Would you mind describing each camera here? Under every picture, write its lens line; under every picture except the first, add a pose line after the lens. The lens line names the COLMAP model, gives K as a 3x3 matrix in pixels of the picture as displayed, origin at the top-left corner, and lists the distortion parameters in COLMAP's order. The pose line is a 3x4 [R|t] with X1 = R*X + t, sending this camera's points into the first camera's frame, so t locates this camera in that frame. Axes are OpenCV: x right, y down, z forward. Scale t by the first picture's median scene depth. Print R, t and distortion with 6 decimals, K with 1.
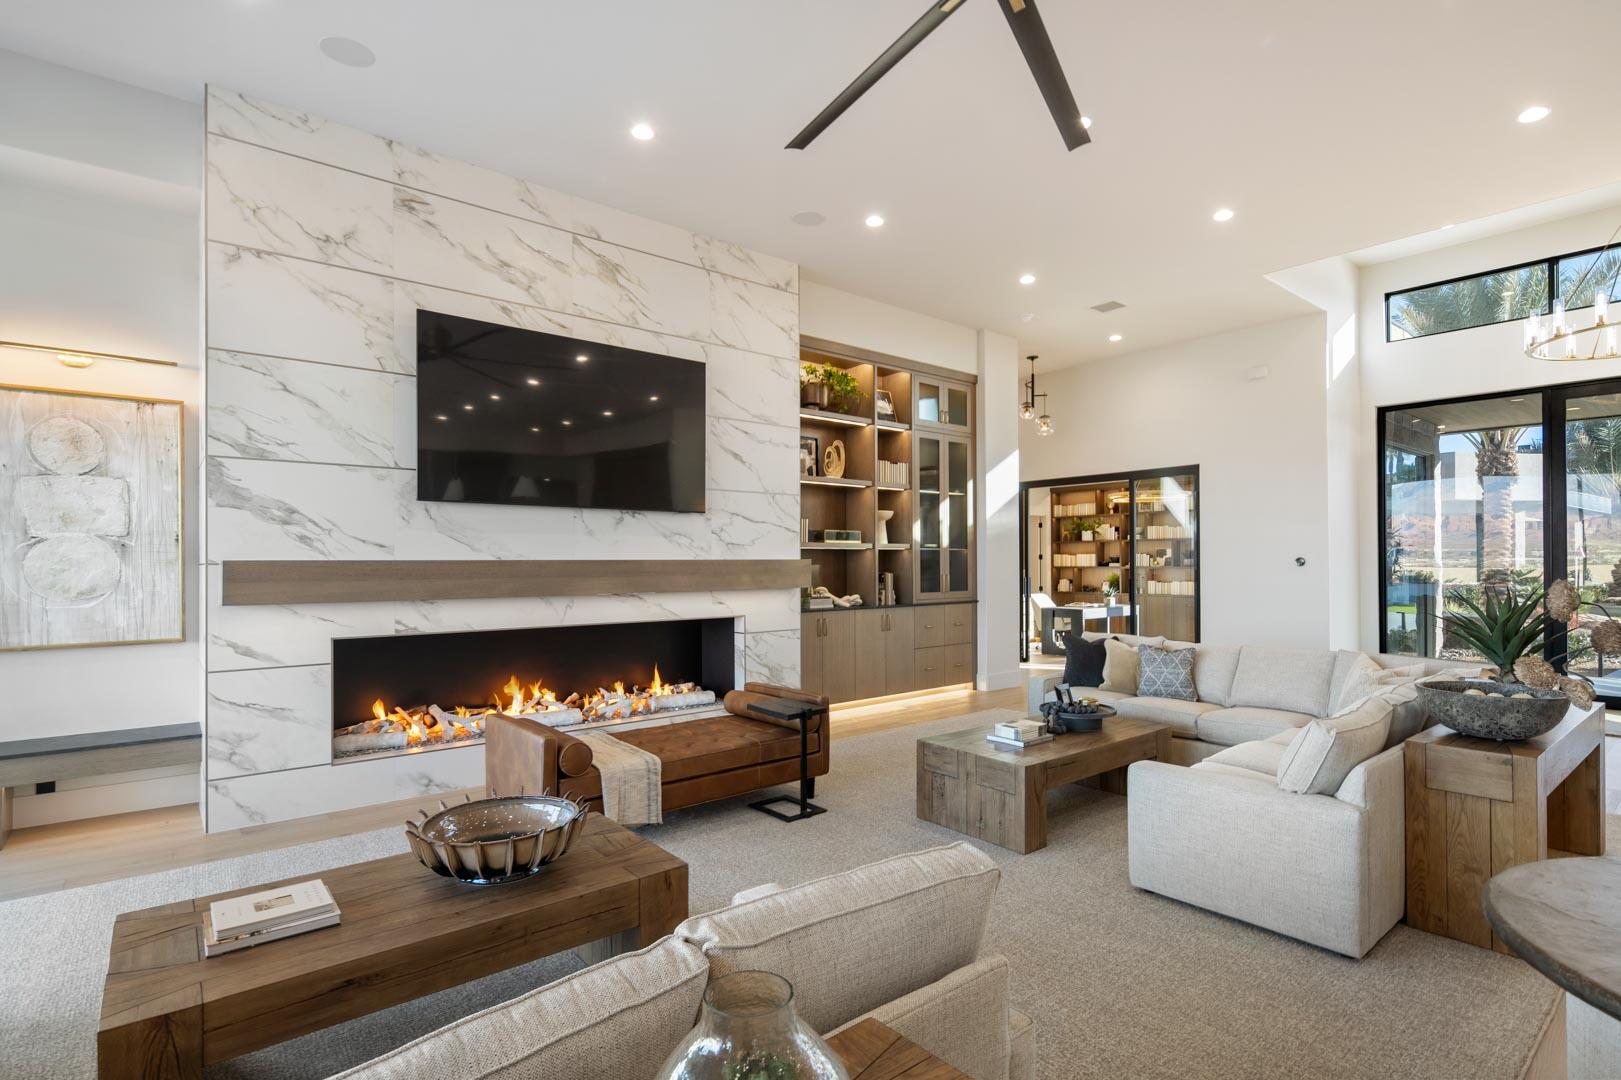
lens RADIAL K [[787.8, 0, 814.1], [0, 787.8, 558.3], [0, 0, 1]] dist [0.005361, 0.000124]
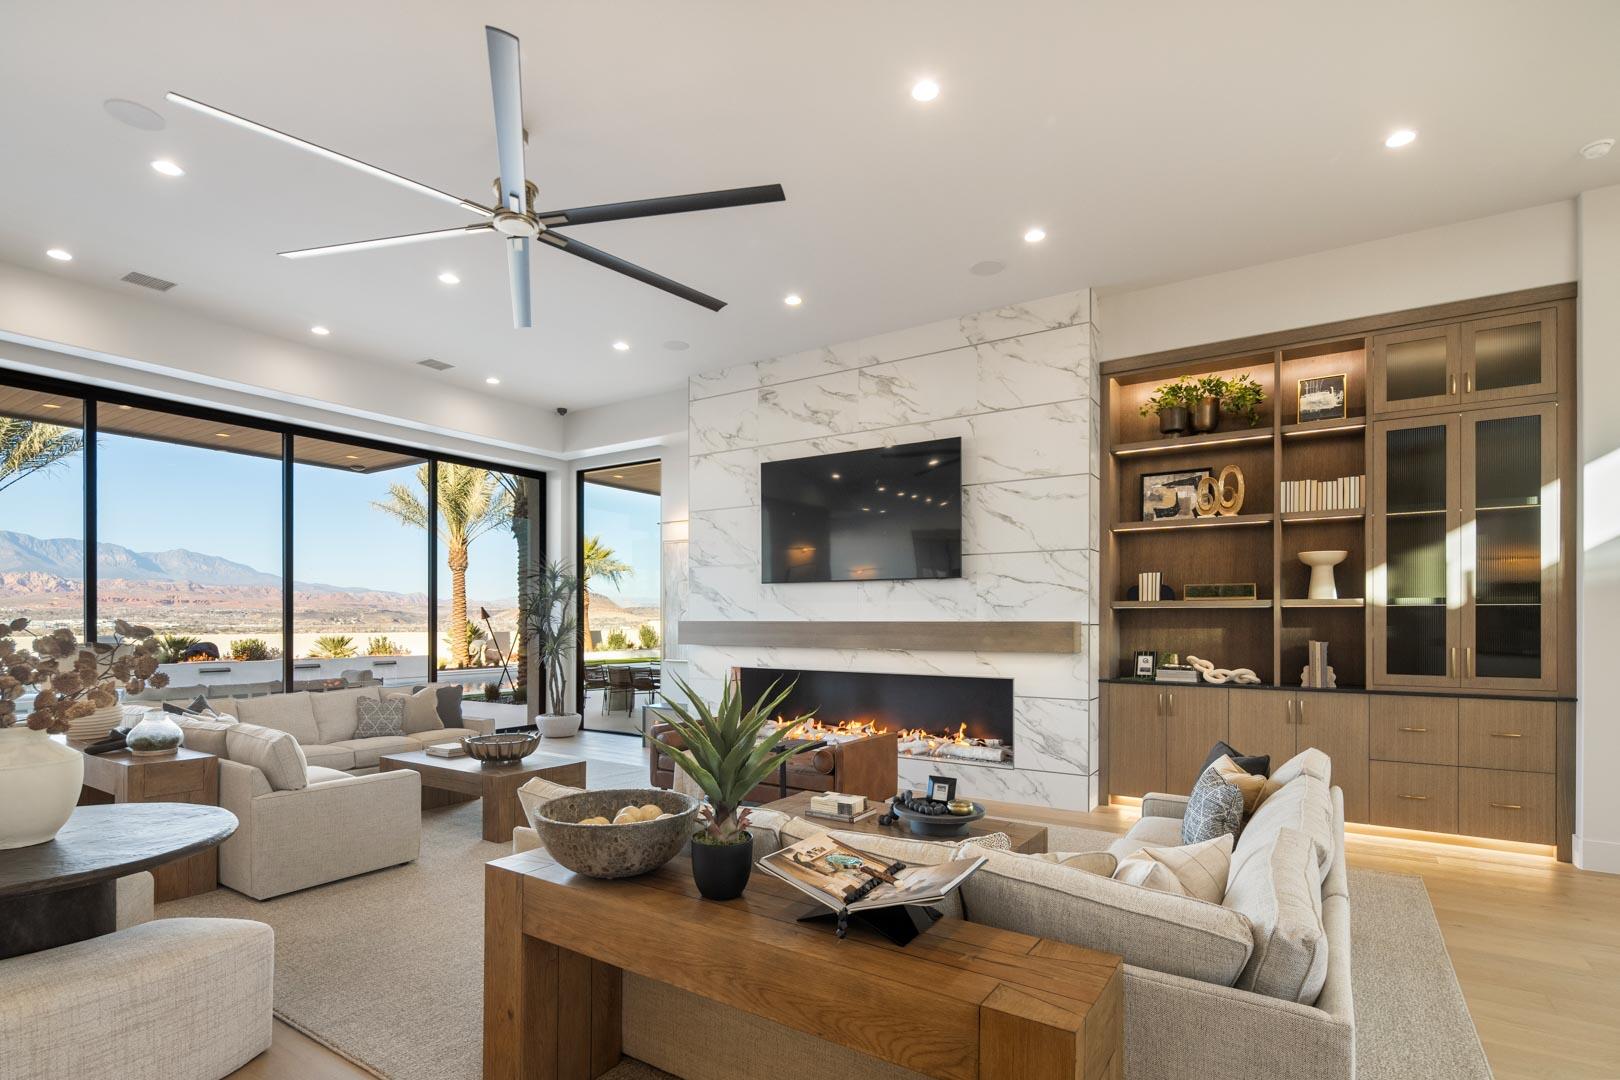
lens RADIAL K [[796.1, 0, 806.3], [0, 796.1, 623.4], [0, 0, 1]] dist [0.002270, 0.000121]
pose [[0.289893, 0.005585, -0.957043, 0.757019], [0.000218, 0.999983, 0.005902, -0.001820], [0.957059, -0.001920, 0.289887, 0.443688]]
